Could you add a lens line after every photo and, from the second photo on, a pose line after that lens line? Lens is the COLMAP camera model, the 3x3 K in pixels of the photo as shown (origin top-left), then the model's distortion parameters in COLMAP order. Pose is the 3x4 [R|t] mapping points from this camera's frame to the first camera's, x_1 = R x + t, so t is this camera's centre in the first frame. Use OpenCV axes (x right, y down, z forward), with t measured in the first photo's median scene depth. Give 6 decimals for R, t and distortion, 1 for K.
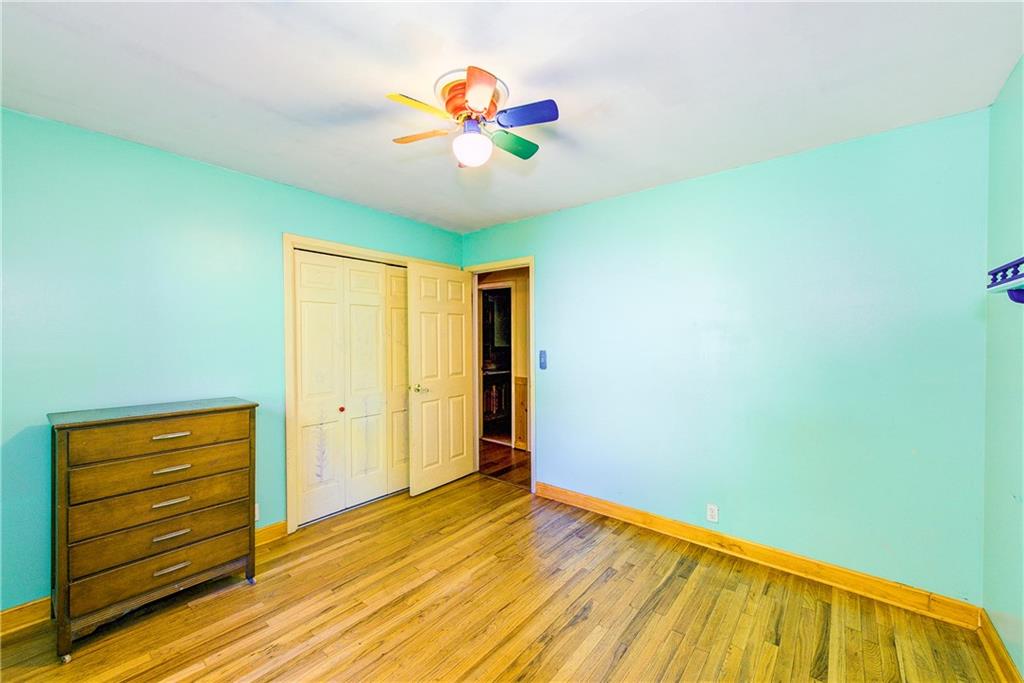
lens RADIAL K [[397.9, 0, 510.3], [0, 397.9, 336.8], [0, 0, 1]] dist [0.004001, -0.001589]
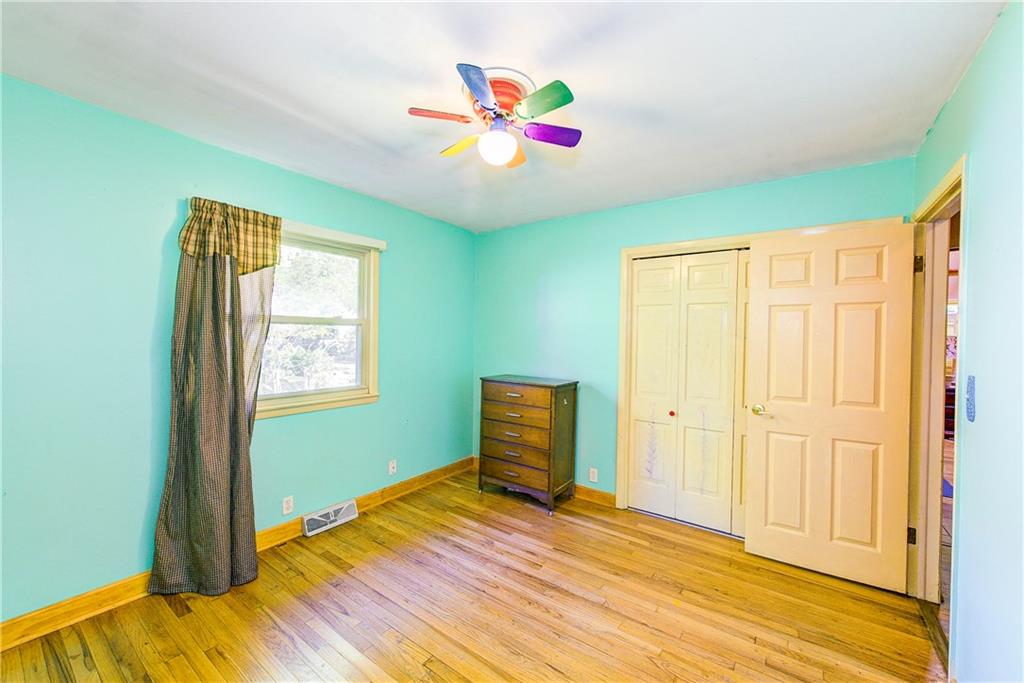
lens RADIAL K [[397.9, 0, 522.7], [0, 397.9, 338.0], [0, 0, 1]] dist [0.004001, -0.001589]
pose [[0.077118, 0.002162, -0.997020, 0.633930], [-0.013971, 0.999902, 0.001087, 0.003621], [0.996924, 0.013845, 0.077141, 0.693118]]
